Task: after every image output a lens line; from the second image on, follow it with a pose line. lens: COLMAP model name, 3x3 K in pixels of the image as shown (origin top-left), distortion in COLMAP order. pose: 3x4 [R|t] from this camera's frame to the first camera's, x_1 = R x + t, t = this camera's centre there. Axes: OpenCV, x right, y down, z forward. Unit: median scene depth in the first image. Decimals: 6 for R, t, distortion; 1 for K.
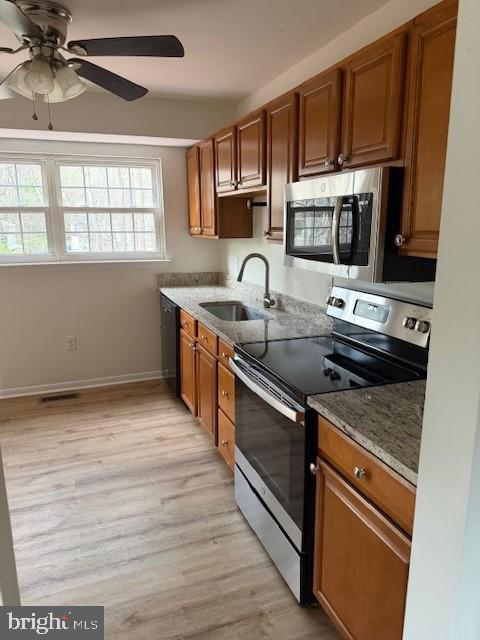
lens RADIAL K [[467.2, 0, 240.3], [0, 467.2, 320.9], [0, 0, 1]] dist [-0.009795, -0.001536]
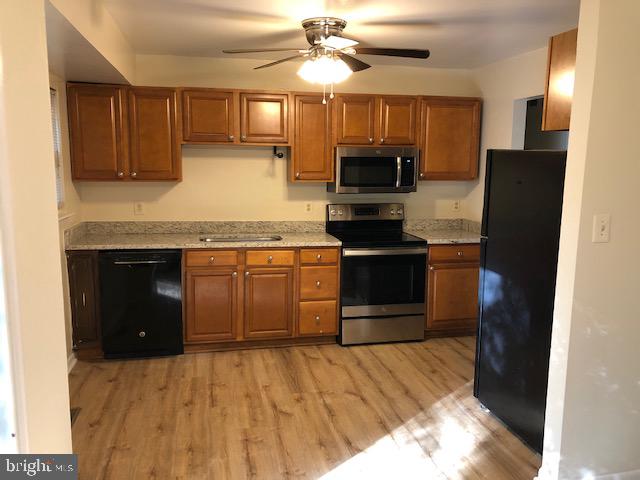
lens RADIAL K [[527.3, 0, 318.6], [0, 527.3, 239.4], [0, 0, 1]] dist [0.003039, 0.000337]
pose [[0.137788, -0.139166, 0.980636, -1.415991], [0.210380, 0.971600, 0.108324, -0.141002], [-0.967861, 0.191381, 0.163153, 0.589420]]
